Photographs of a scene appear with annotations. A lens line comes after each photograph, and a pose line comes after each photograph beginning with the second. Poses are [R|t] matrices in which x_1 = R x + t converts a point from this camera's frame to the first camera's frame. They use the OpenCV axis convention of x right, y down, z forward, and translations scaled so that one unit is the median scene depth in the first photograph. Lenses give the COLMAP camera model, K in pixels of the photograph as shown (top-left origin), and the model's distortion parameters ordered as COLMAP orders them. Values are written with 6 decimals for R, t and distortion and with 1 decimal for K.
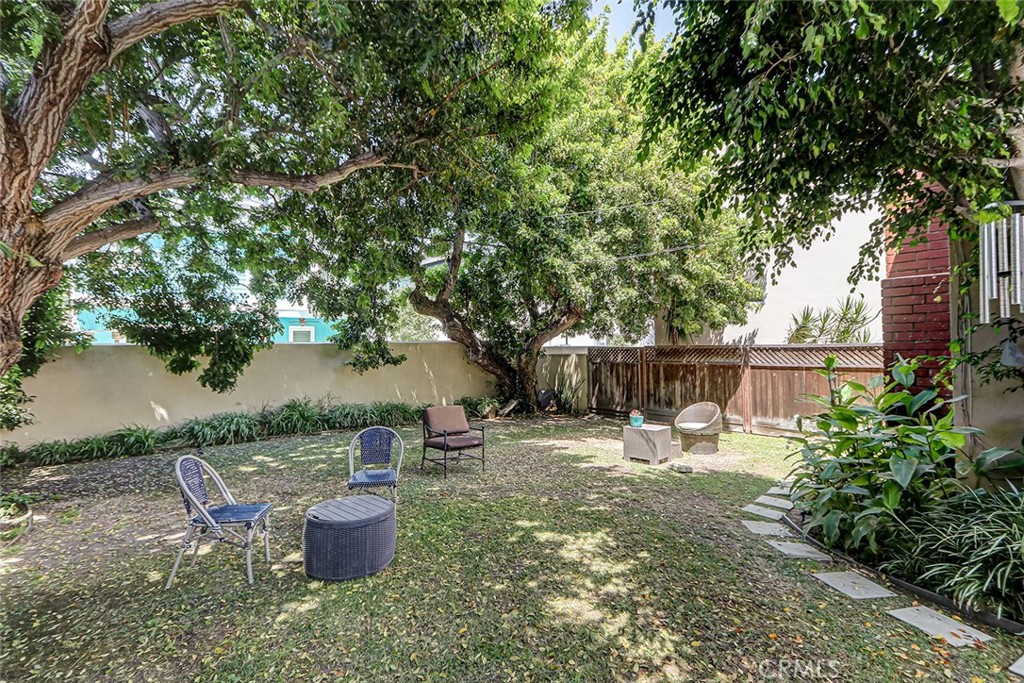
lens RADIAL K [[463.6, 0, 511.6], [0, 463.6, 339.9], [0, 0, 1]] dist [0.014627, 0.001156]
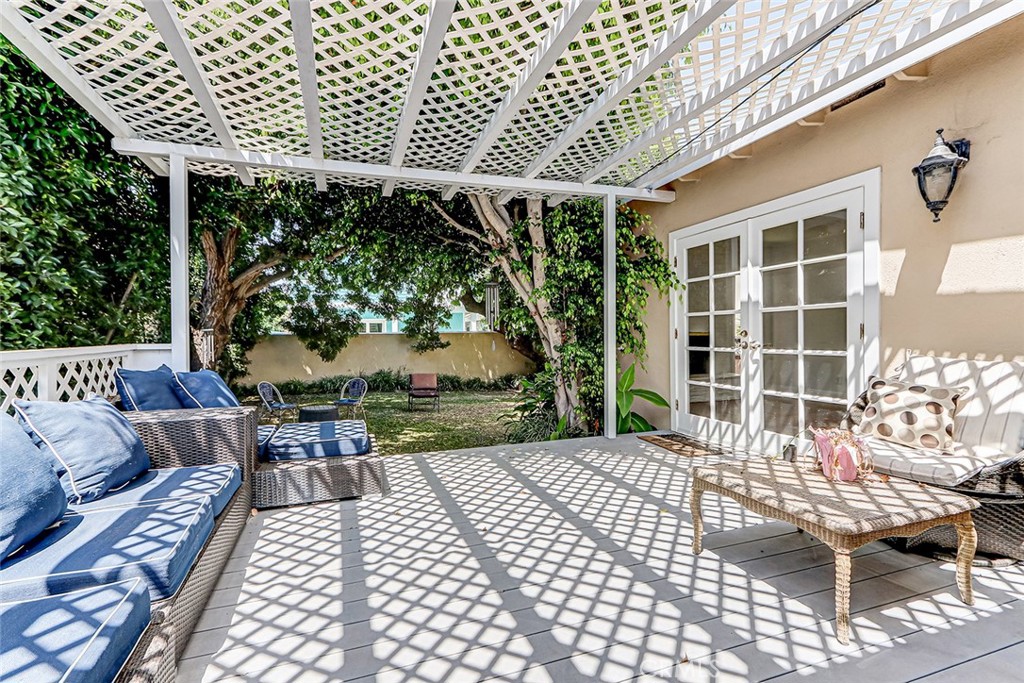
lens RADIAL K [[463.6, 0, 508.8], [0, 463.6, 336.5], [0, 0, 1]] dist [0.014627, 0.001156]
pose [[0.926346, 0.006646, -0.376616, 0.607731], [0.002837, 0.999693, 0.024620, -0.022427], [0.376664, -0.023875, 0.926042, -0.334354]]
